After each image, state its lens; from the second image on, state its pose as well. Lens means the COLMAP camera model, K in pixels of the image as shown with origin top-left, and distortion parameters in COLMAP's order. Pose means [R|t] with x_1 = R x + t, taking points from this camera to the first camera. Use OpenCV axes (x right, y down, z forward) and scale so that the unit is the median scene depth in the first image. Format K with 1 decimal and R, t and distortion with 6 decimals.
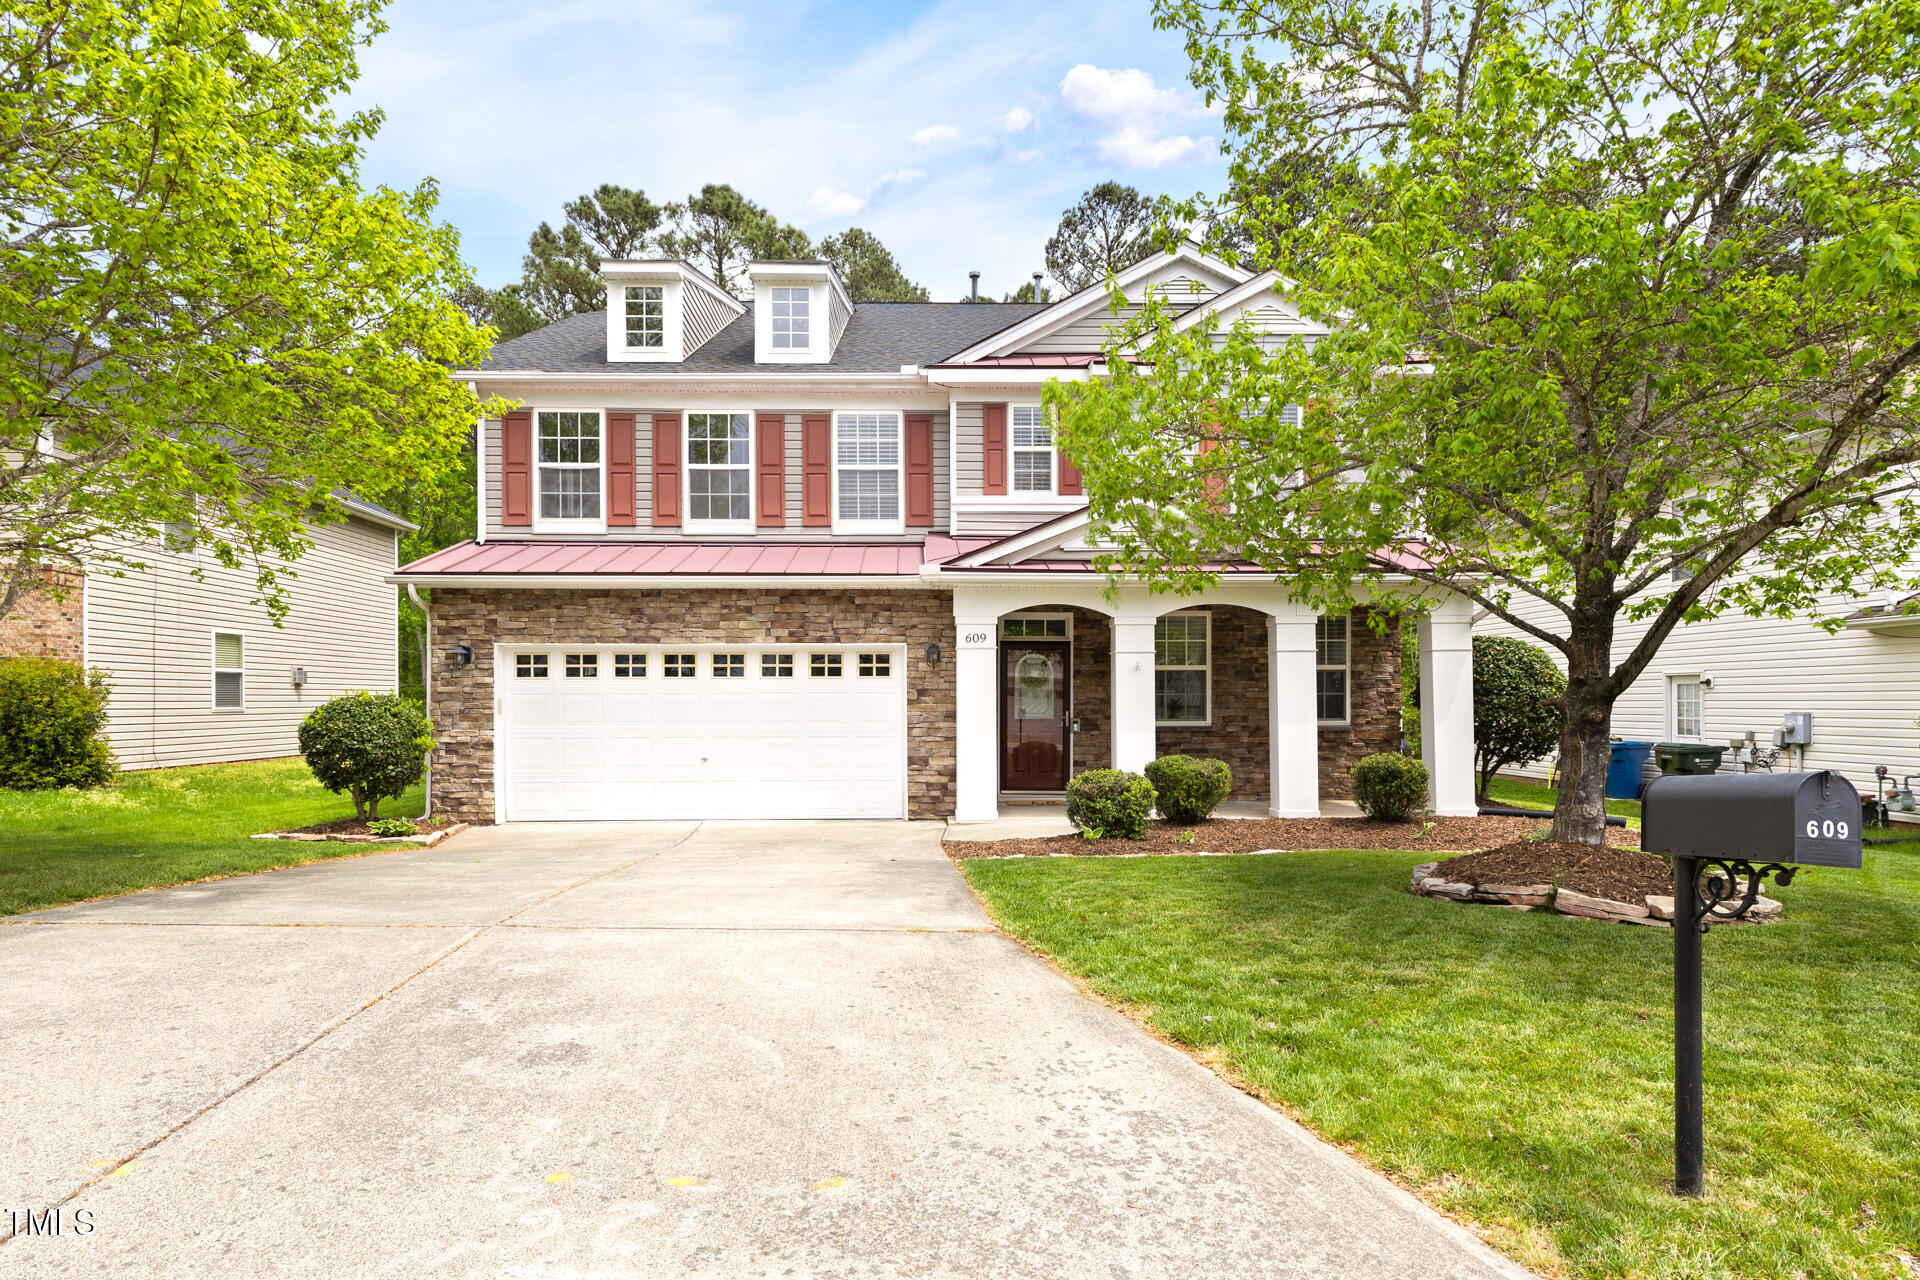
lens RADIAL K [[985.7, 0, 952.3], [0, 985.7, 699.1], [0, 0, 1]] dist [0.004889, 0.000377]
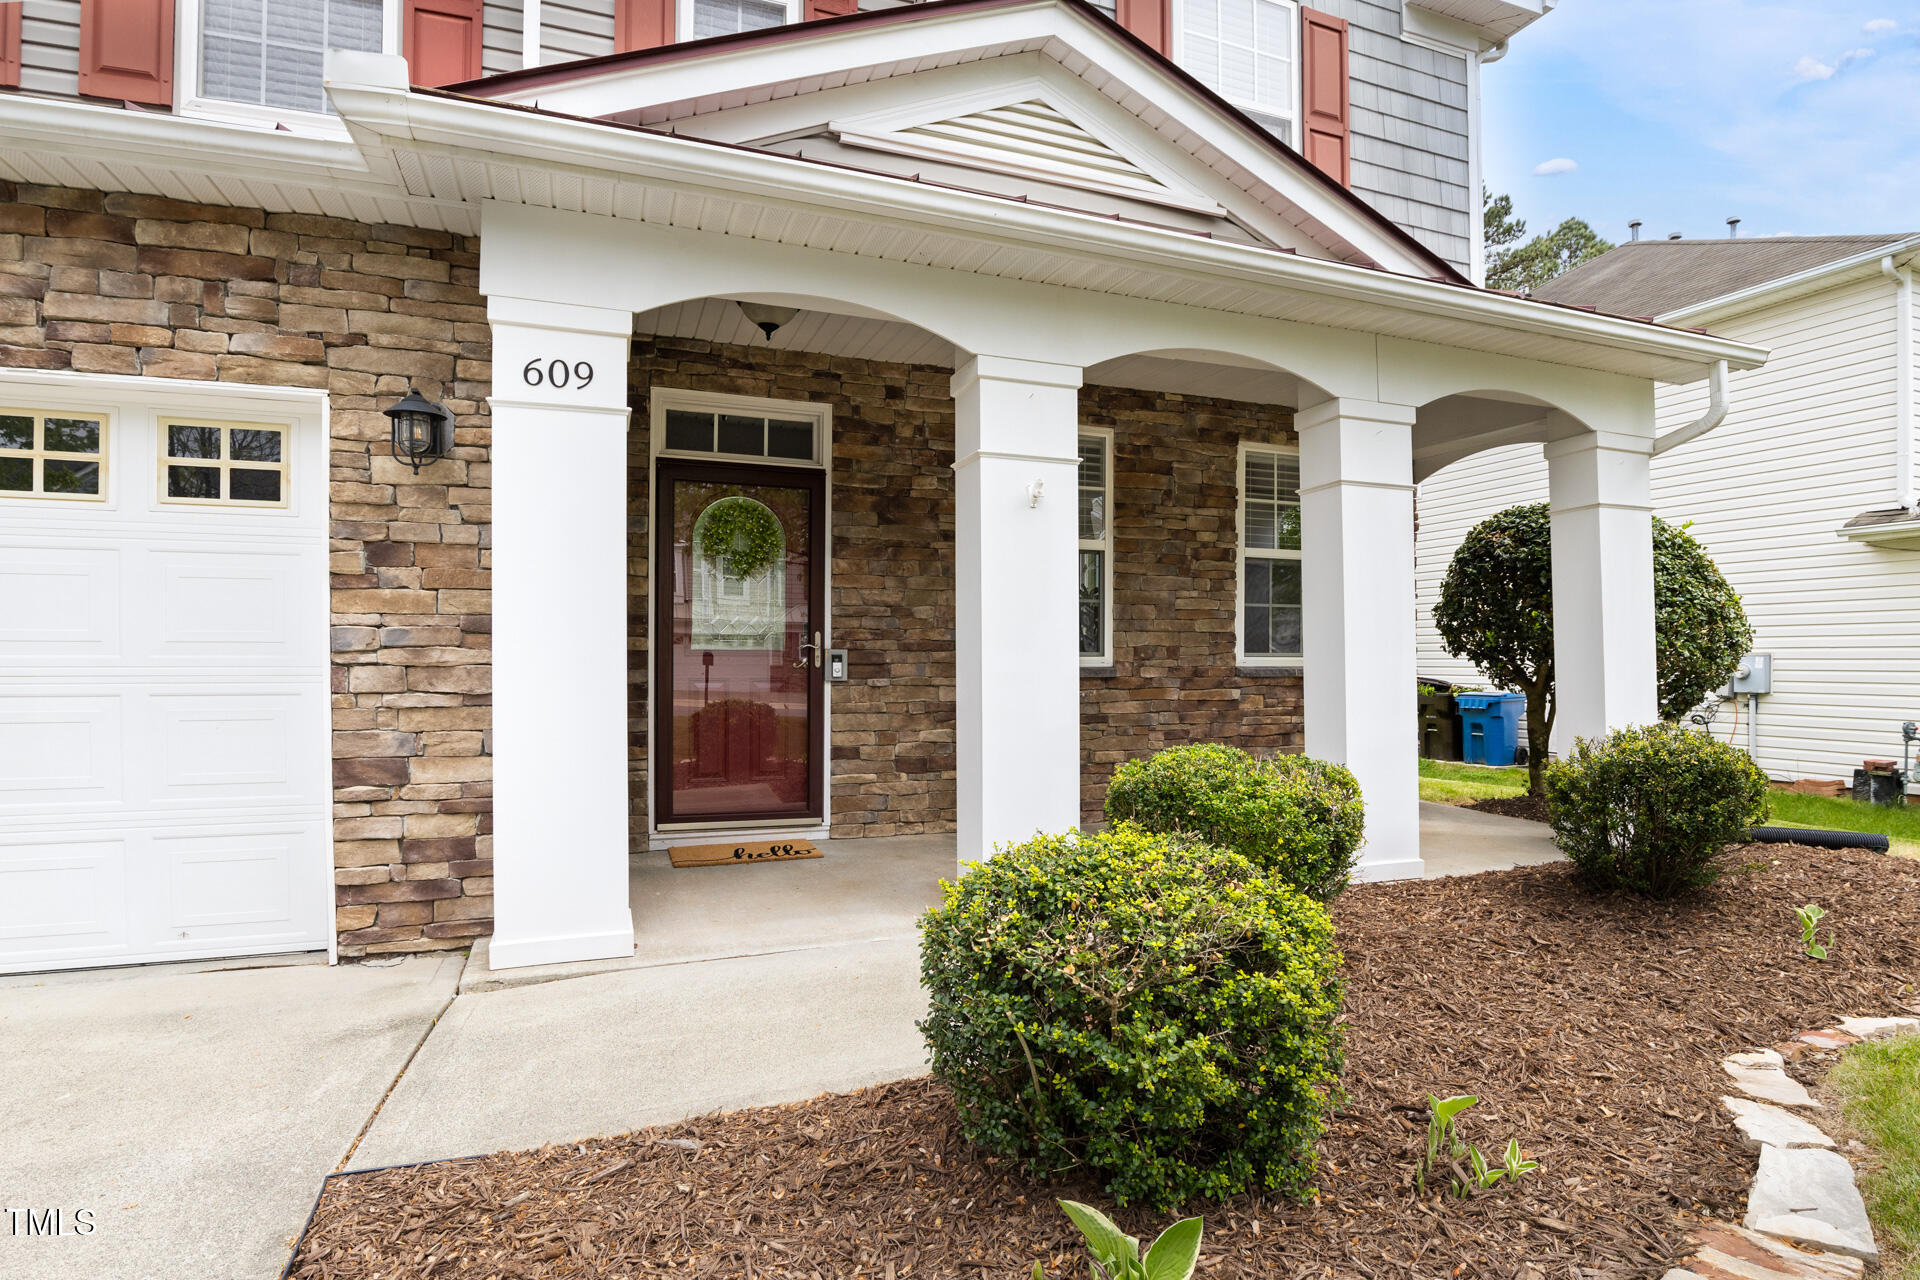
lens RADIAL K [[964.8, 0, 955.2], [0, 964.8, 666.0], [0, 0, 1]] dist [-0.035150, 0.000338]
pose [[0.948486, 0.001863, 0.316814, 0.045409], [-0.005779, 0.999918, 0.011422, 0.024763], [-0.316767, -0.012665, 0.948419, 0.654312]]
